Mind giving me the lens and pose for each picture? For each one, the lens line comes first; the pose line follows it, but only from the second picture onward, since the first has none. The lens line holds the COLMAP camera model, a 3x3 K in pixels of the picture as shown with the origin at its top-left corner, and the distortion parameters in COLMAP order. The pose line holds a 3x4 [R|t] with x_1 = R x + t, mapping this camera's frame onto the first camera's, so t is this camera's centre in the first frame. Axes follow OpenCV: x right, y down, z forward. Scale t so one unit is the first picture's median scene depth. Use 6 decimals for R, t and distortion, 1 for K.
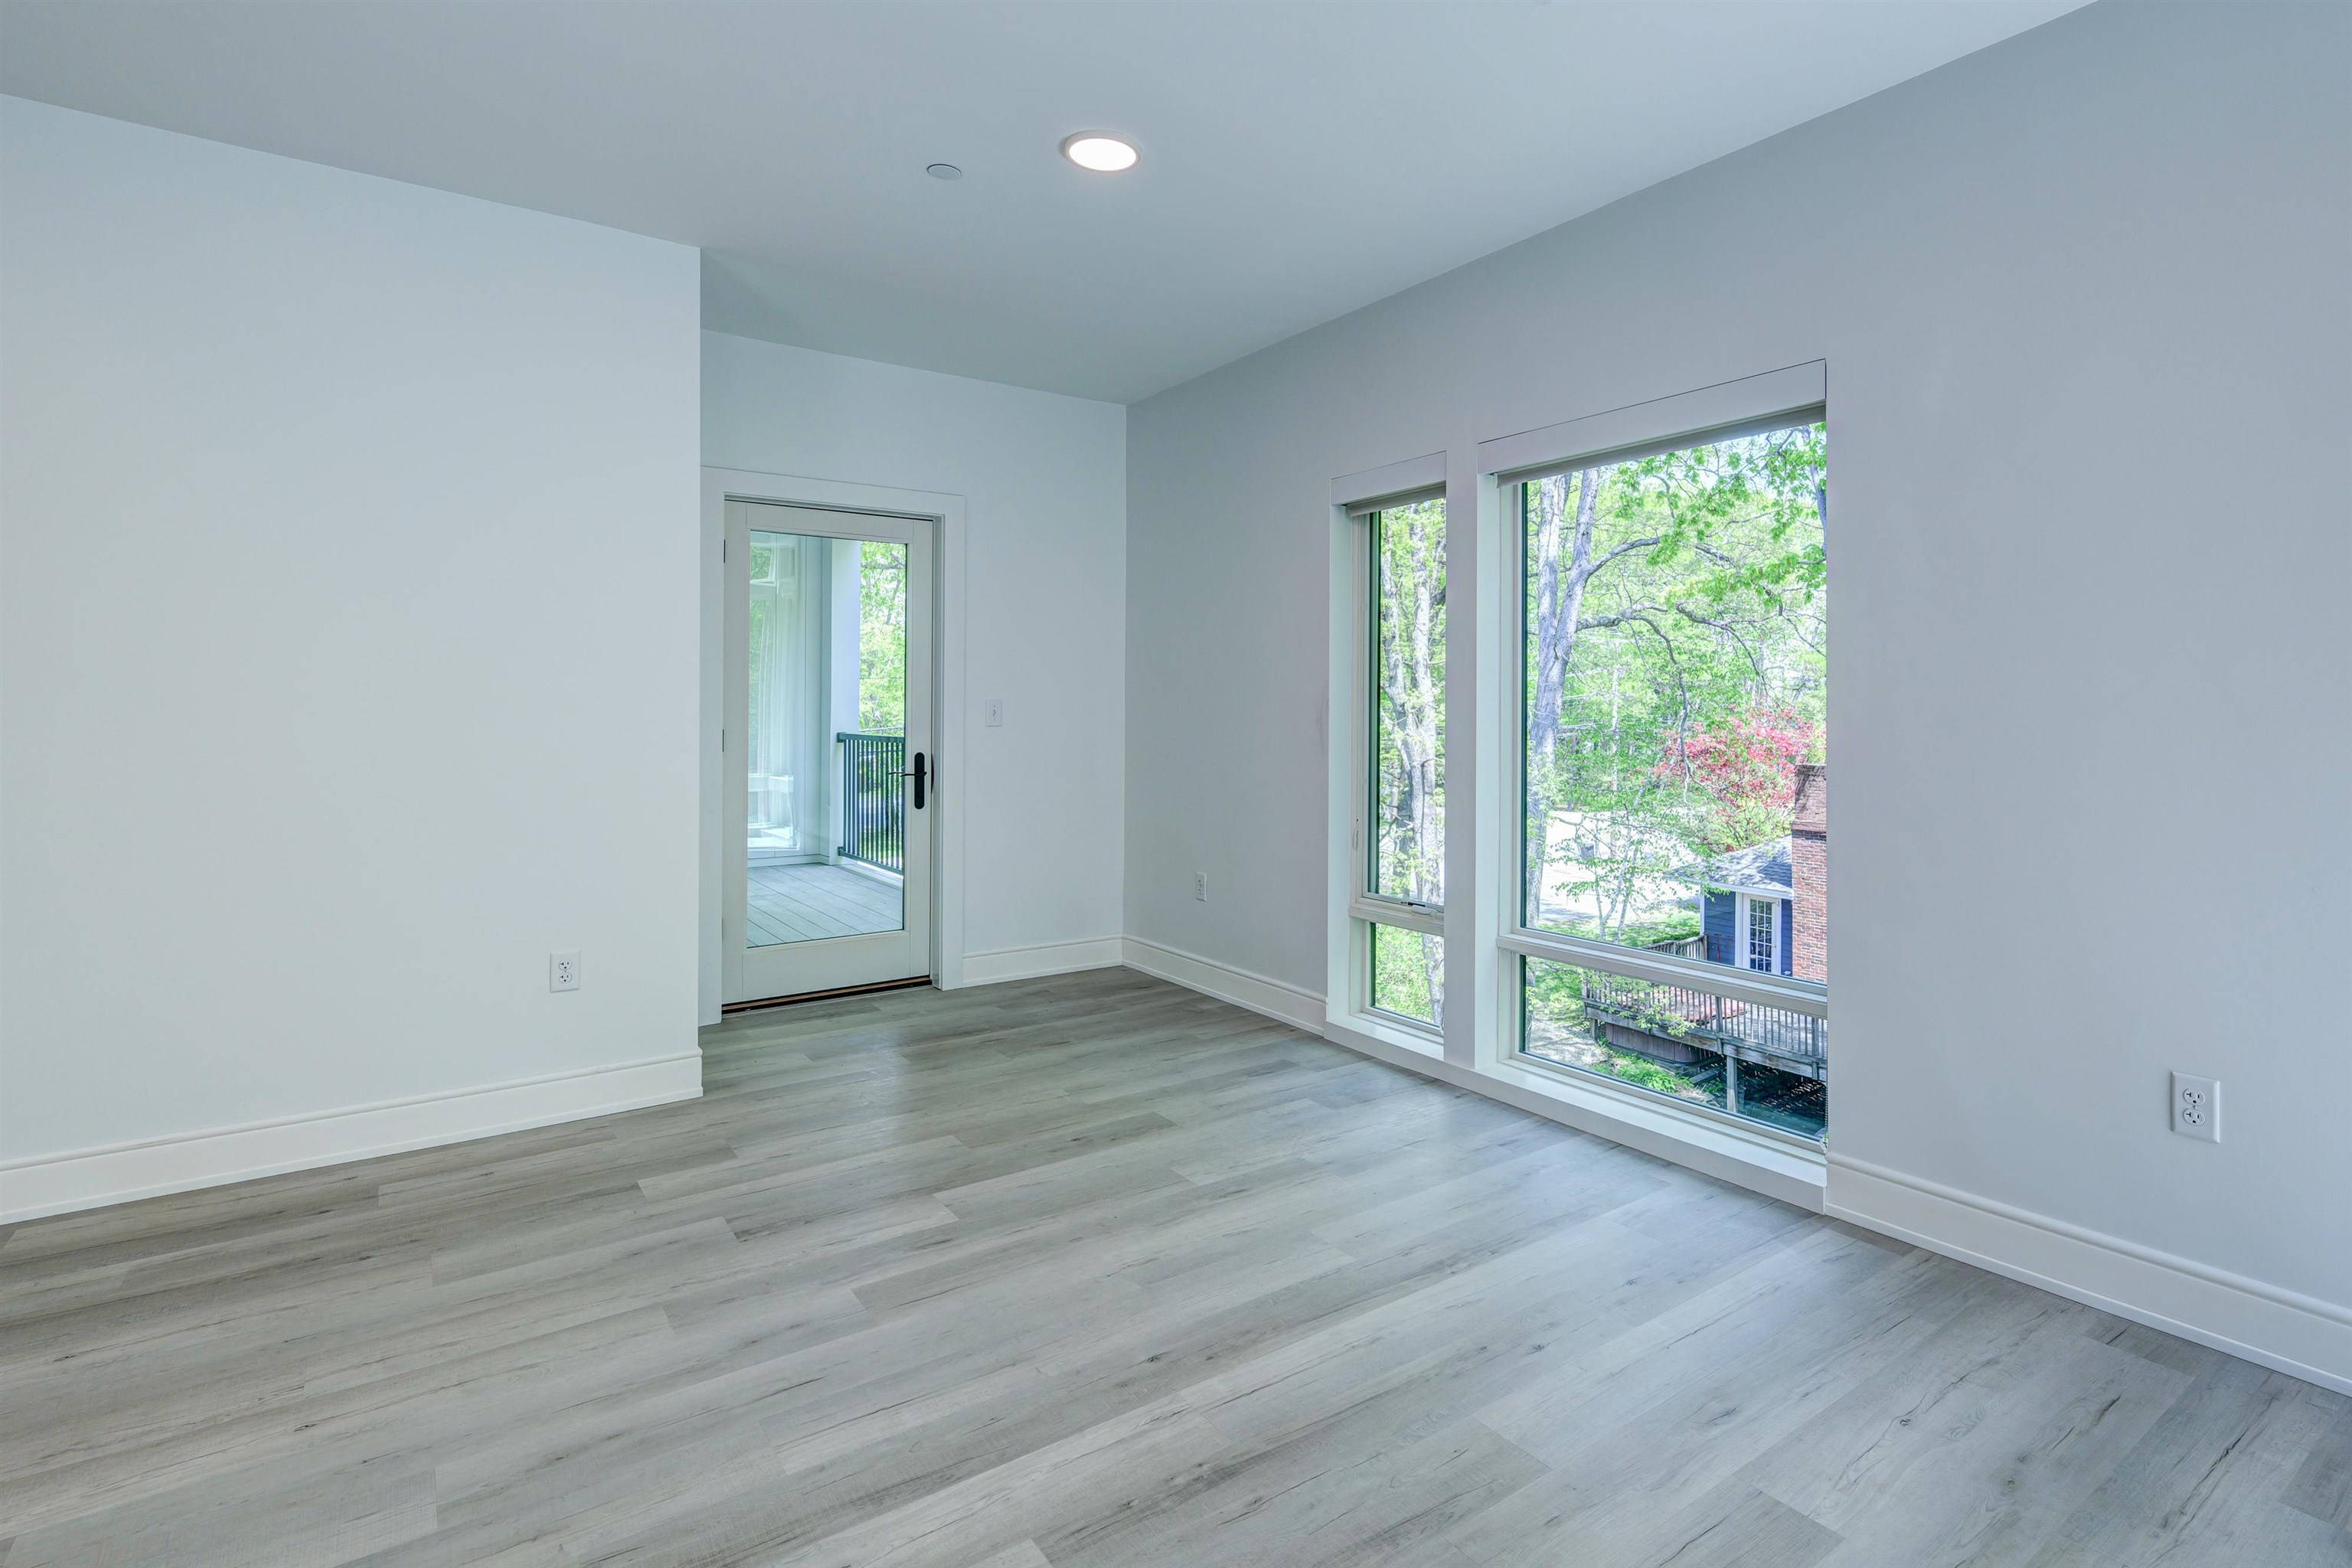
lens RADIAL K [[1164.4, 0, 1269.5], [0, 1164.4, 706.4], [0, 0, 1]] dist [0.000660, -0.000340]
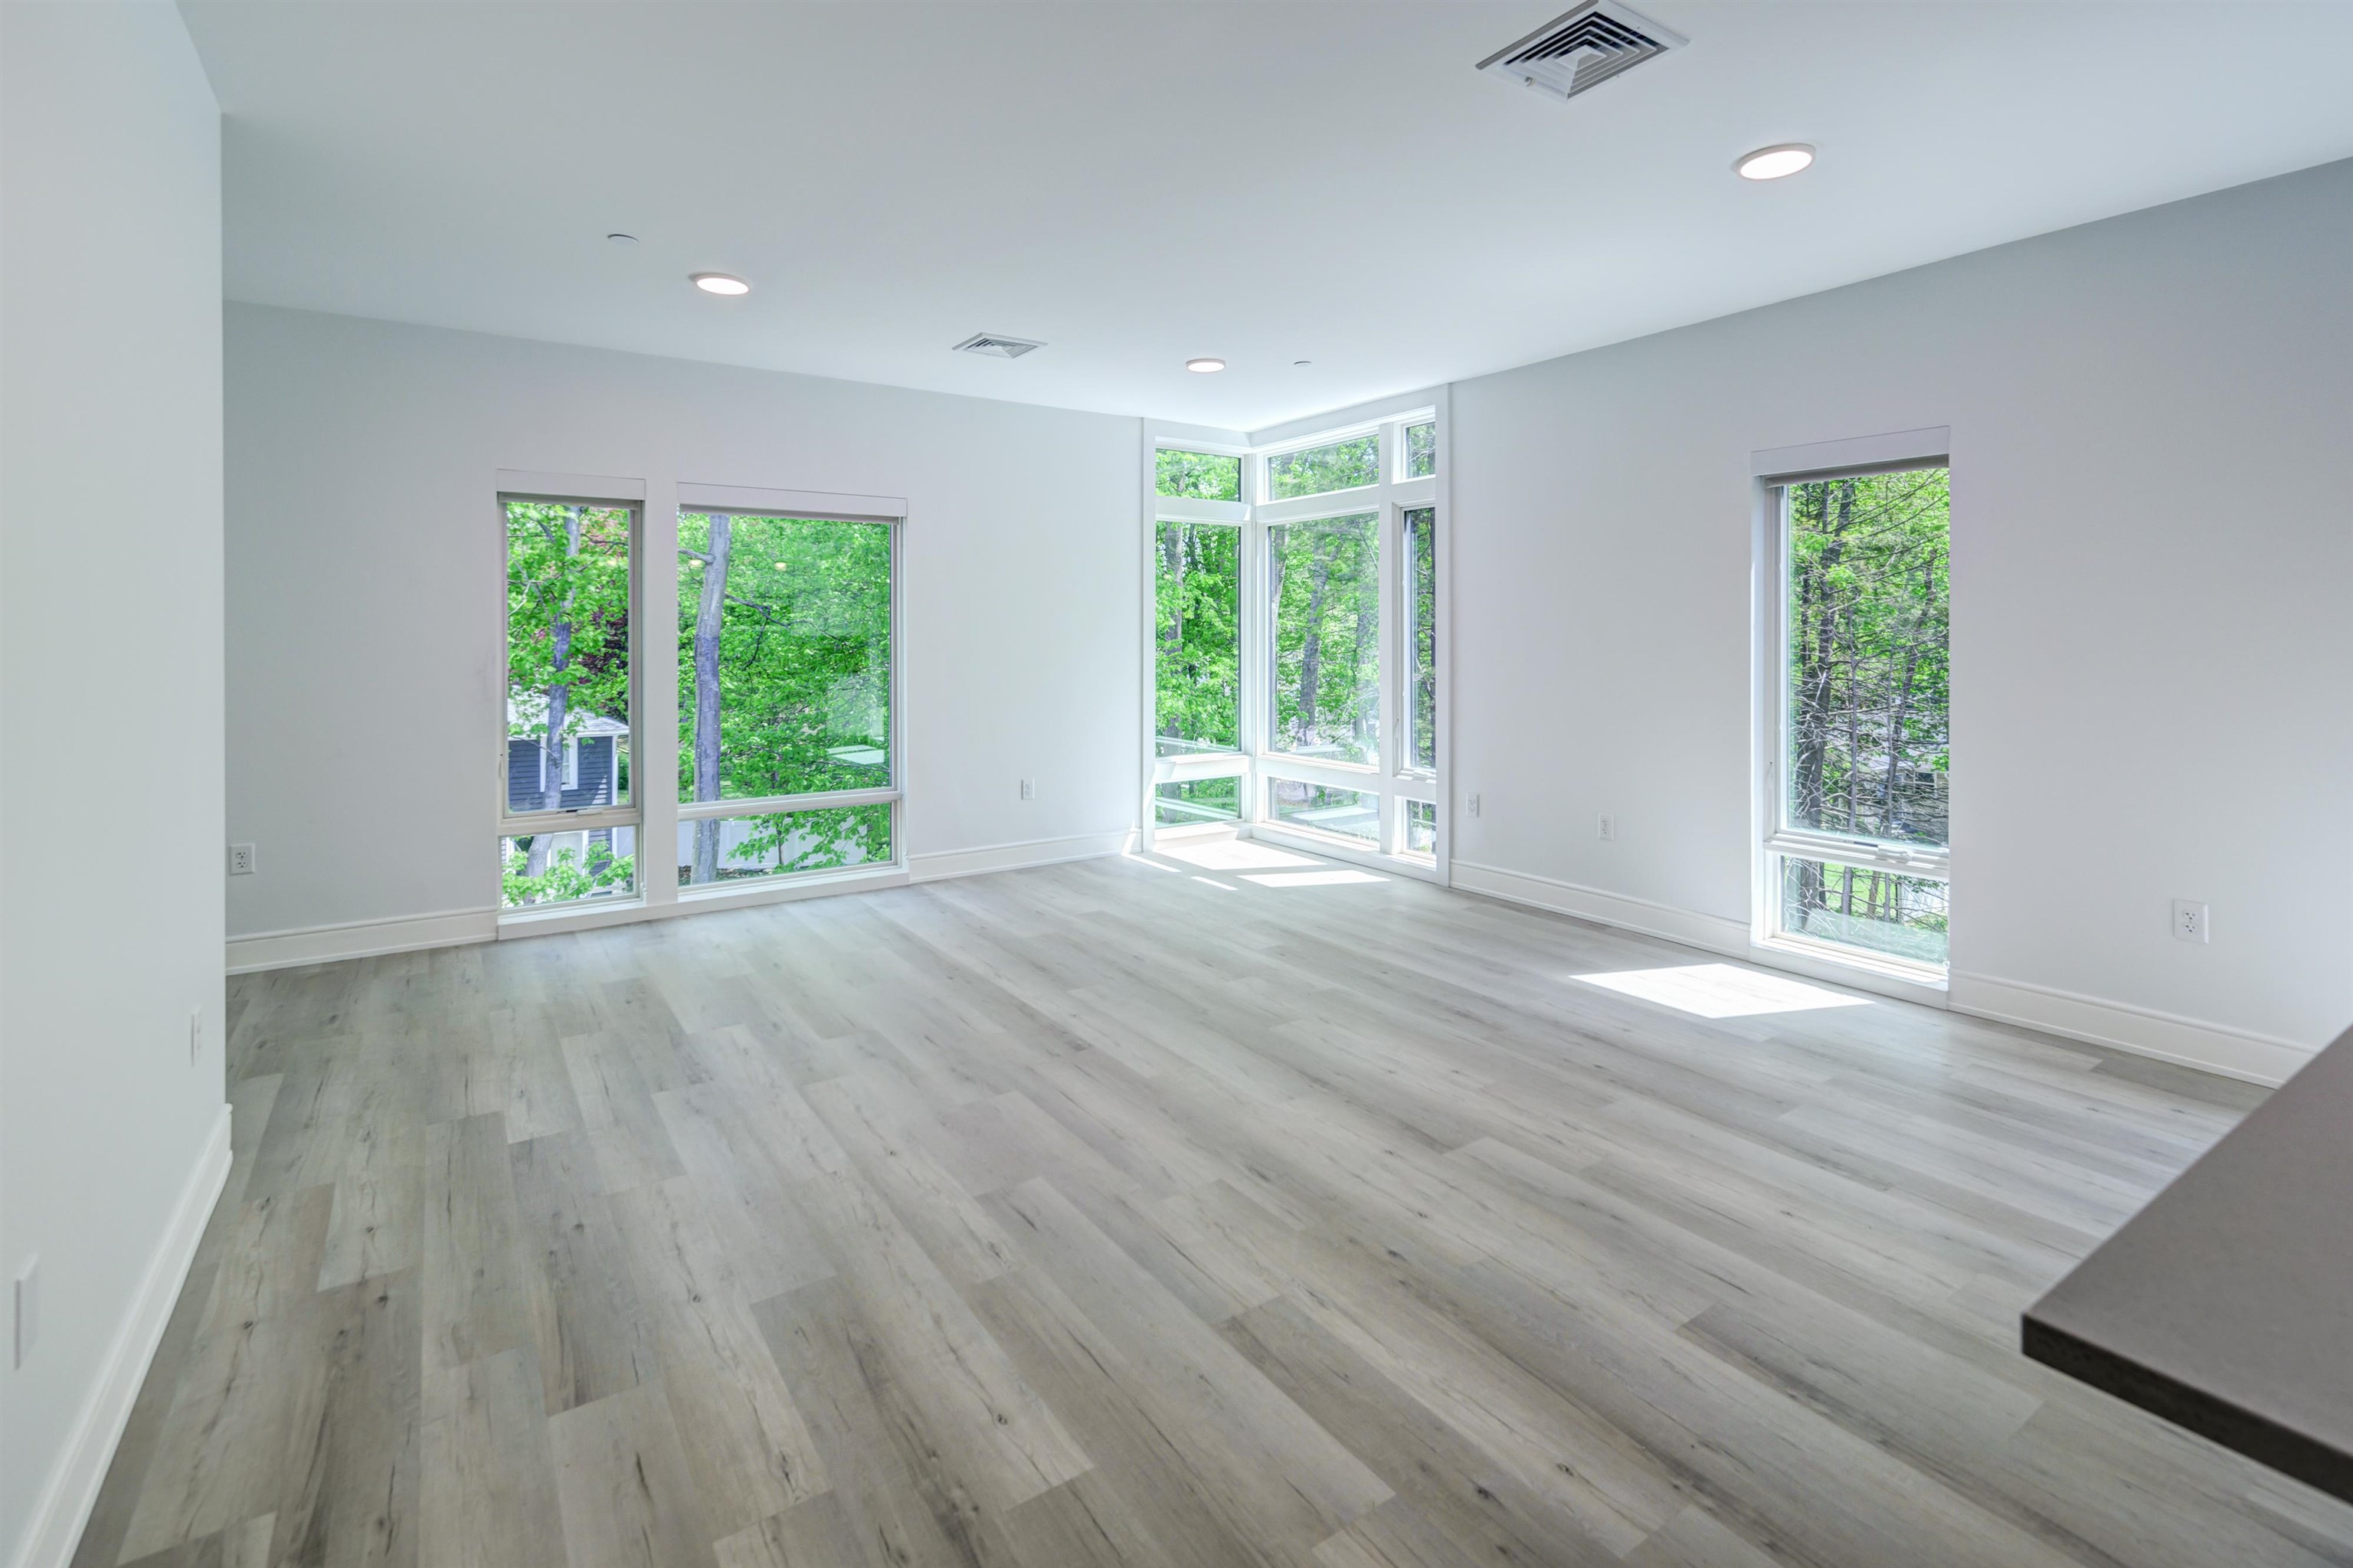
lens RADIAL K [[1084.5, 0, 1170.3], [0, 1084.5, 643.0], [0, 0, 1]] dist [-0.001989, -0.000965]
pose [[0.050698, -0.009952, 0.998664, -1.424815], [-0.001159, 0.999949, 0.010023, -0.042927], [-0.998713, -0.001665, 0.050684, 0.361258]]
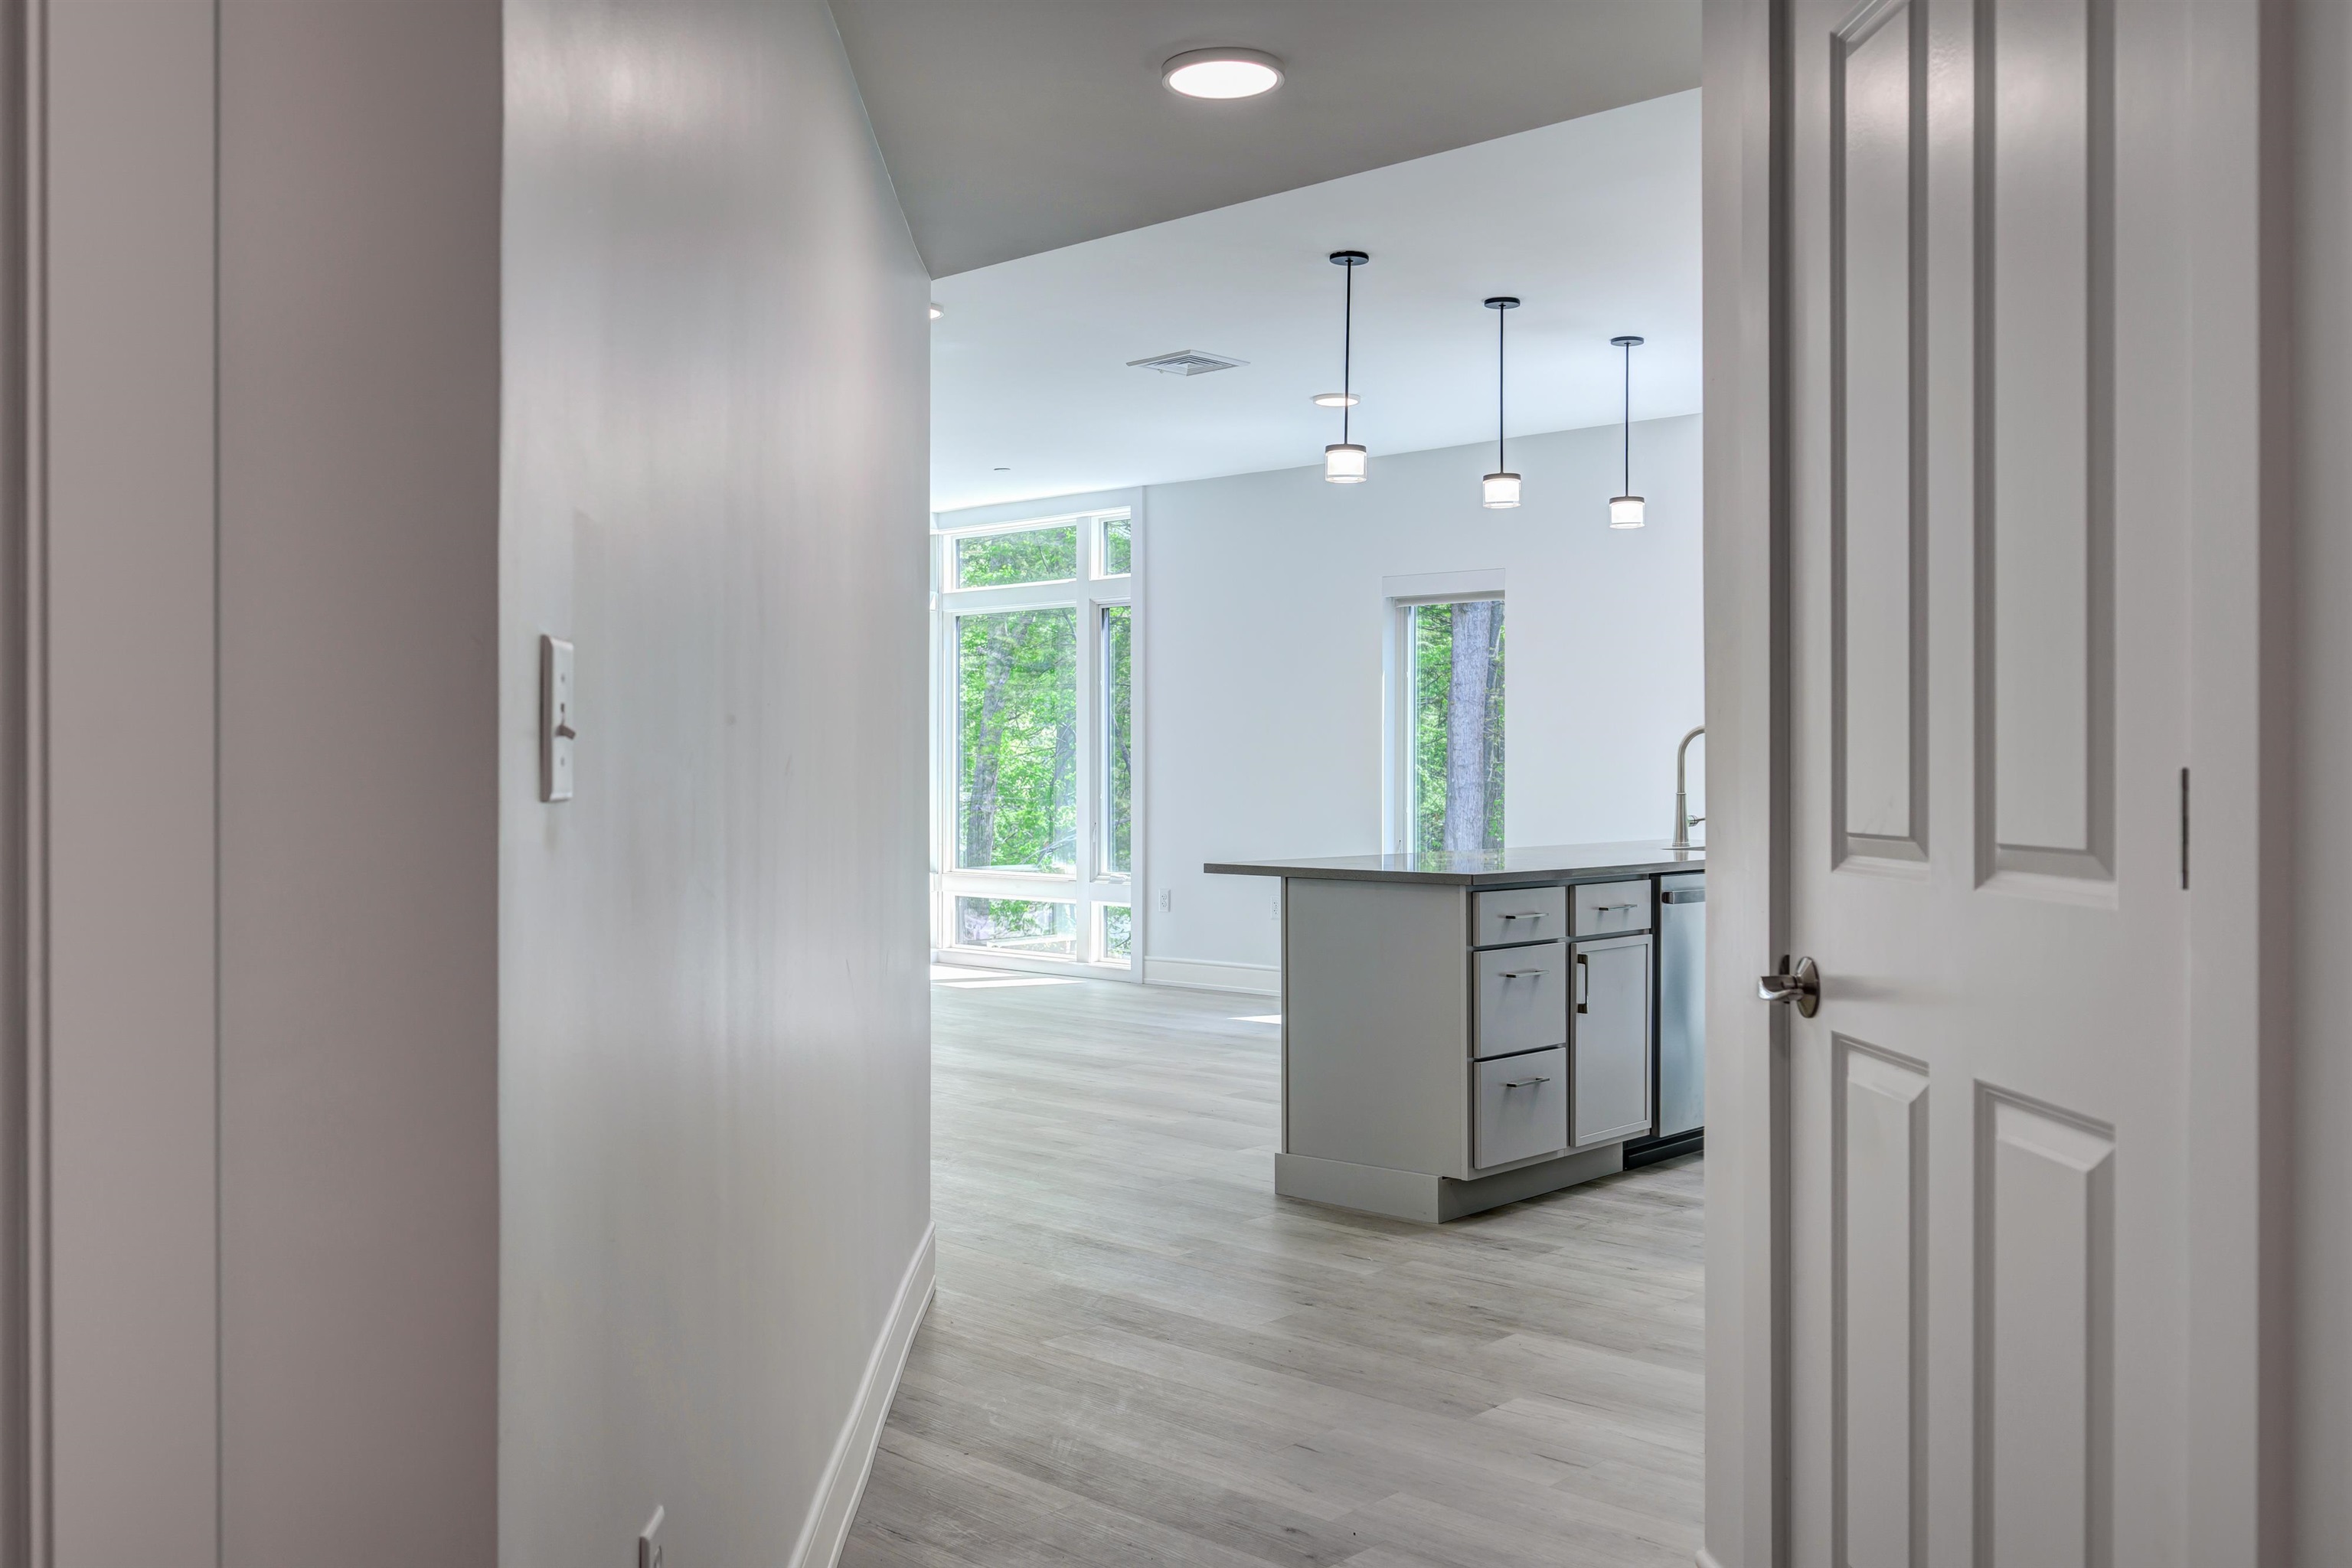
lens RADIAL K [[2018.2, 0, 1168.9], [0, 2018.2, 777.9], [0, 0, 1]] dist [-0.001754, 0.001020]
pose [[-0.174592, -0.008057, 0.984608, -3.014813], [-0.003692, 0.999965, 0.007528, 0.009244], [-0.984634, -0.002321, -0.174616, 0.547512]]
